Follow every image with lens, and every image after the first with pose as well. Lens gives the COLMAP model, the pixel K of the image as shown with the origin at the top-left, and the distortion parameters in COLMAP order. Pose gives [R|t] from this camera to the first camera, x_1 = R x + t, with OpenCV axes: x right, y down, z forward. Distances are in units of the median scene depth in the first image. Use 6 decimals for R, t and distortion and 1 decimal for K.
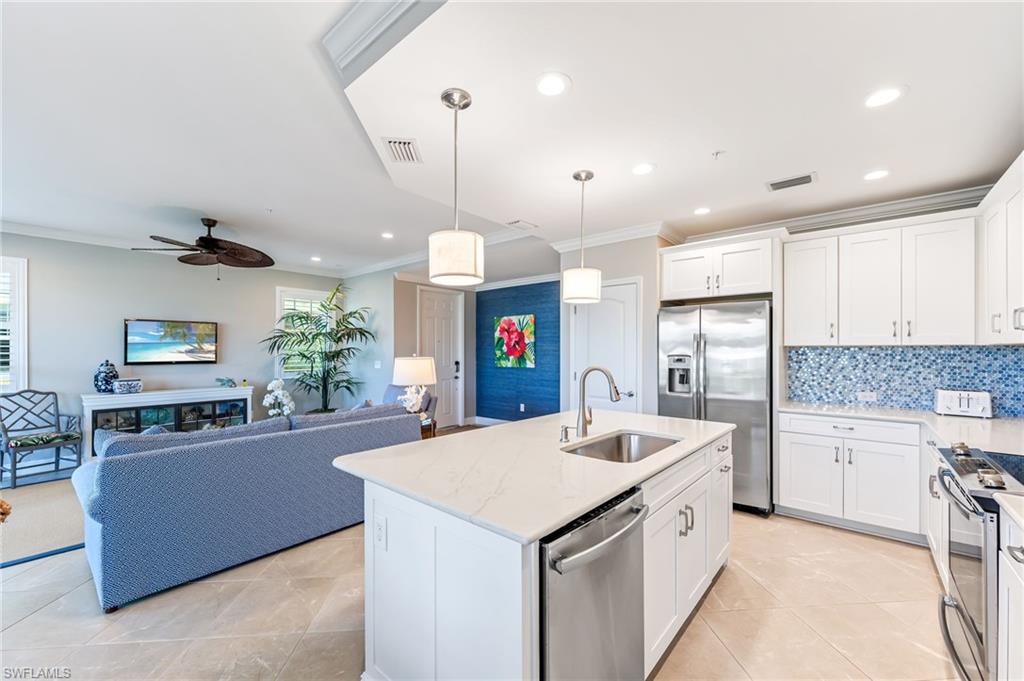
lens RADIAL K [[407.5, 0, 514.4], [0, 407.5, 348.7], [0, 0, 1]] dist [-0.003436, 0.000361]
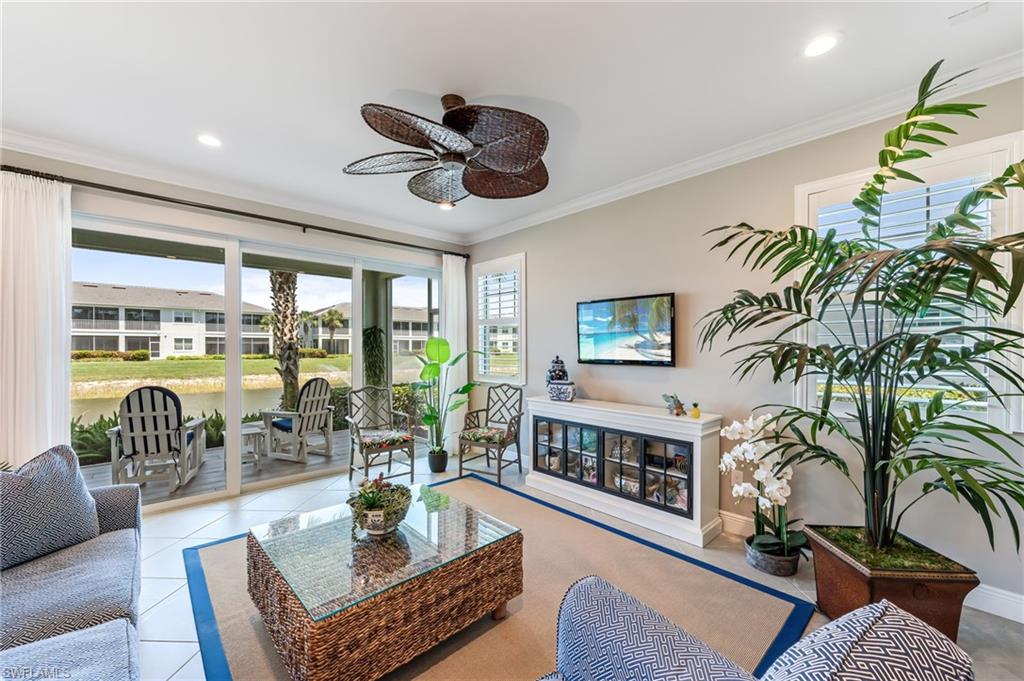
lens RADIAL K [[407.5, 0, 522.5], [0, 407.5, 351.3], [0, 0, 1]] dist [-0.003436, 0.000361]
pose [[-0.108998, 0.010344, -0.993988, -0.198174], [0.003676, 0.999943, 0.010002, 0.010752], [0.994035, -0.002564, -0.109030, 1.040541]]
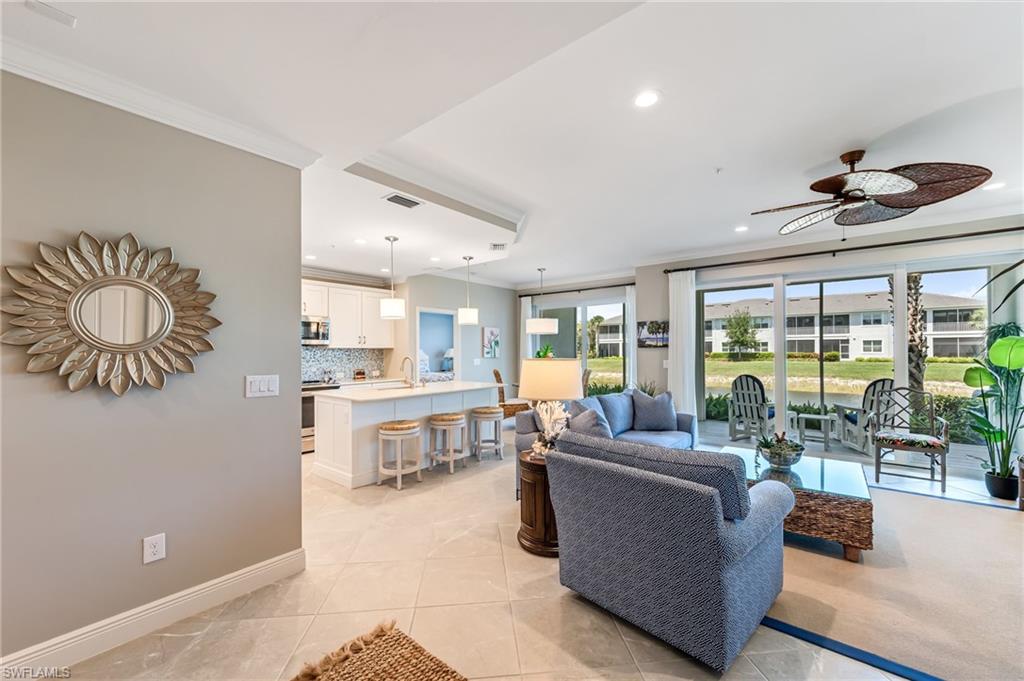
lens RADIAL K [[400.3, 0, 508.3], [0, 400.3, 346.4], [0, 0, 1]] dist [0.000611, -0.000646]
pose [[-0.999924, 0.005216, -0.011146, -0.151305], [0.005382, 0.999874, -0.014904, 0.011090], [0.011066, -0.014963, -0.999827, 1.500176]]
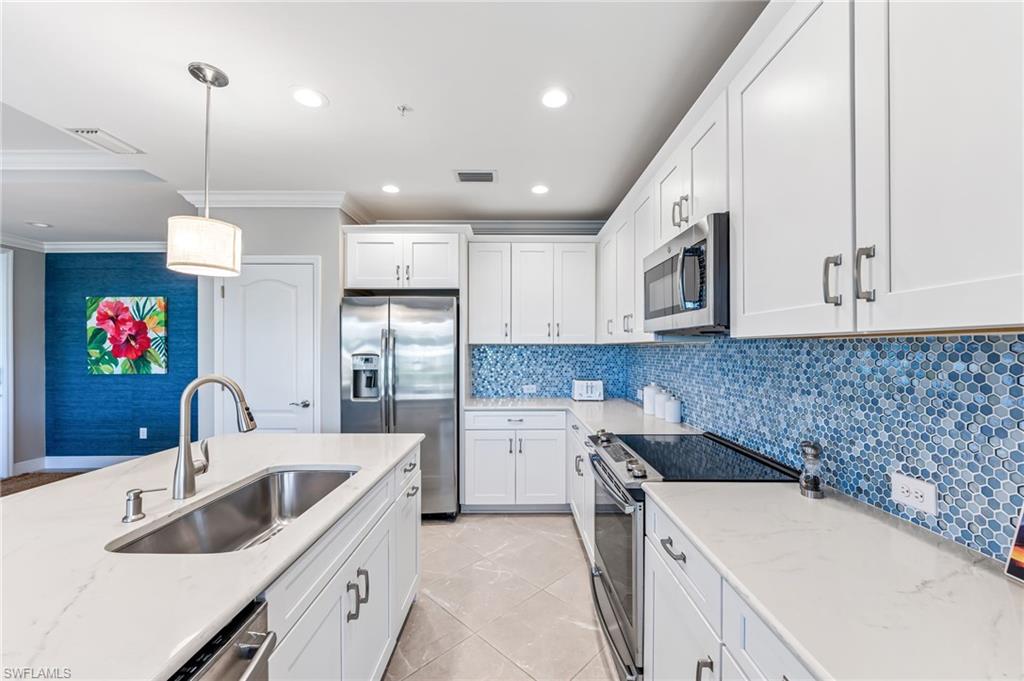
lens RADIAL K [[407.5, 0, 516.6], [0, 407.5, 348.3], [0, 0, 1]] dist [-0.003436, 0.000361]
pose [[0.756848, -0.001328, 0.653590, 0.069382], [-0.001583, 0.999991, 0.003866, -0.000029], [-0.653590, -0.003961, 0.756839, 0.119039]]
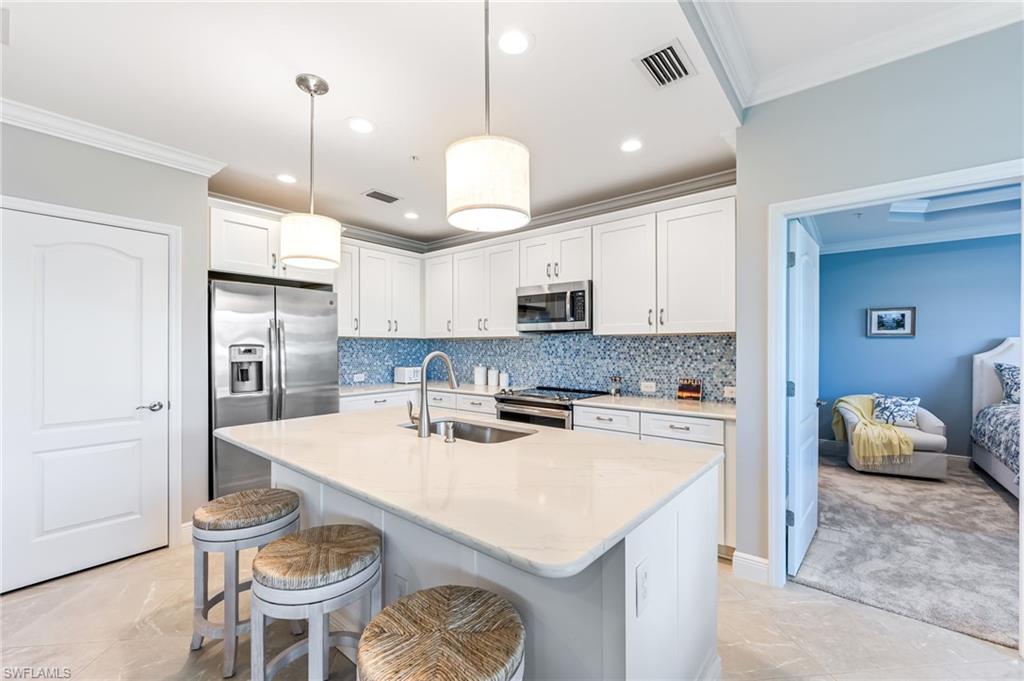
lens RADIAL K [[407.5, 0, 522.3], [0, 407.5, 346.1], [0, 0, 1]] dist [-0.003436, 0.000361]
pose [[-0.025200, 0.000445, 0.999682, -0.313988], [-0.003367, 0.999994, -0.000530, 0.013502], [-0.999677, -0.003380, -0.025199, 0.385468]]
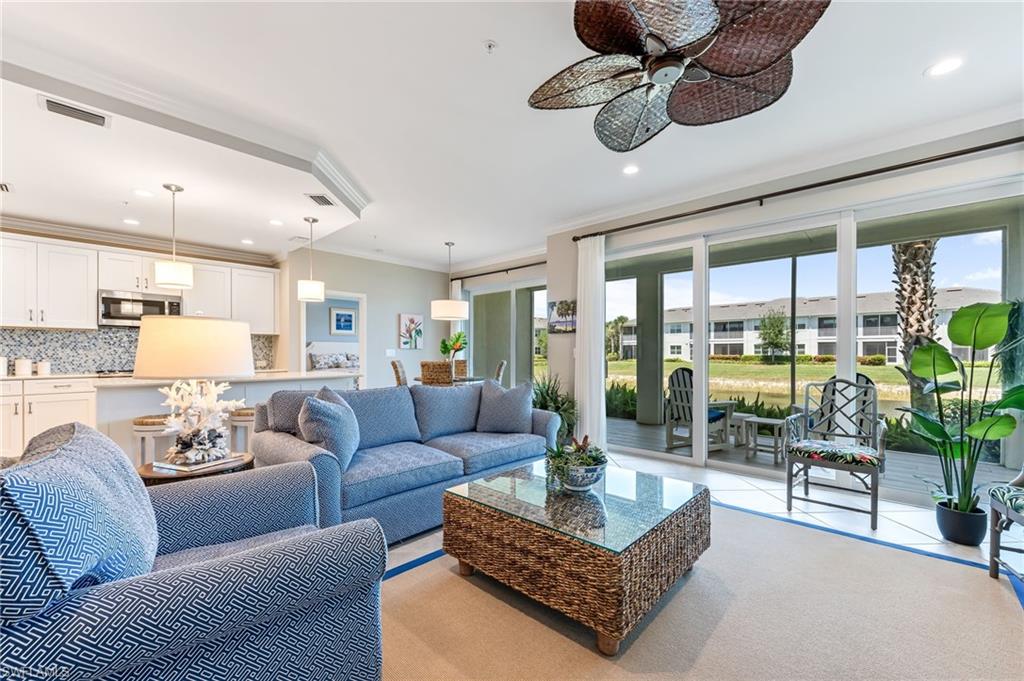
lens RADIAL K [[407.5, 0, 508.3], [0, 407.5, 354.0], [0, 0, 1]] dist [-0.003436, 0.000361]
pose [[-0.998378, -0.000910, 0.056919, -0.551381], [-0.001019, 0.999998, -0.001888, 0.055036], [-0.056917, -0.001943, -0.998377, 1.296126]]
